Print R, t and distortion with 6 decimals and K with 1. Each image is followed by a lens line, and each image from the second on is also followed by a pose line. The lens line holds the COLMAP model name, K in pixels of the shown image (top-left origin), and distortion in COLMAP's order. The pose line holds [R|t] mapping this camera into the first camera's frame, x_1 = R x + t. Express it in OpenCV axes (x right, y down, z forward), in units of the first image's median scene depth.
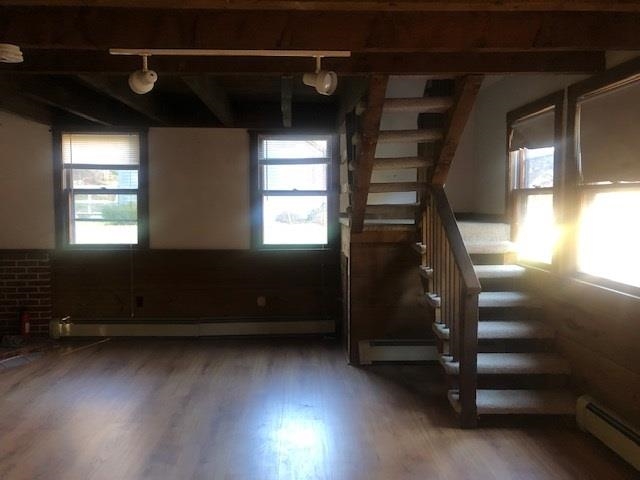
lens RADIAL K [[520.1, 0, 317.3], [0, 520.1, 240.3], [0, 0, 1]] dist [0.039606, 0.006107]
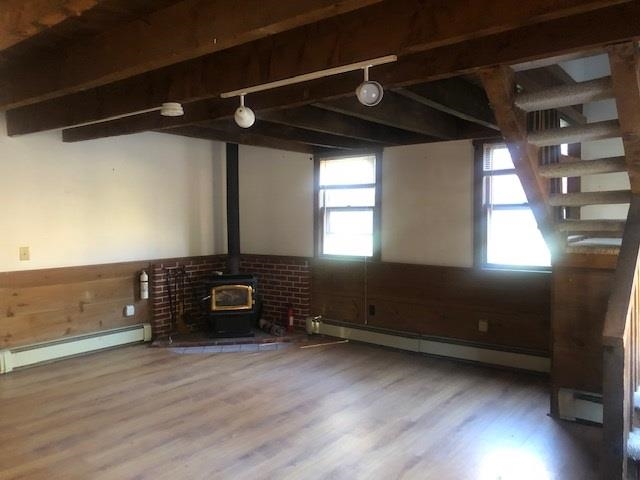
lens RADIAL K [[520.1, 0, 317.8], [0, 520.1, 236.1], [0, 0, 1]] dist [0.039606, 0.006107]
pose [[0.770473, 0.020427, -0.637145, 0.257595], [-0.041642, 0.998964, -0.018329, -0.010582], [0.636111, 0.040654, 0.770526, 0.104158]]
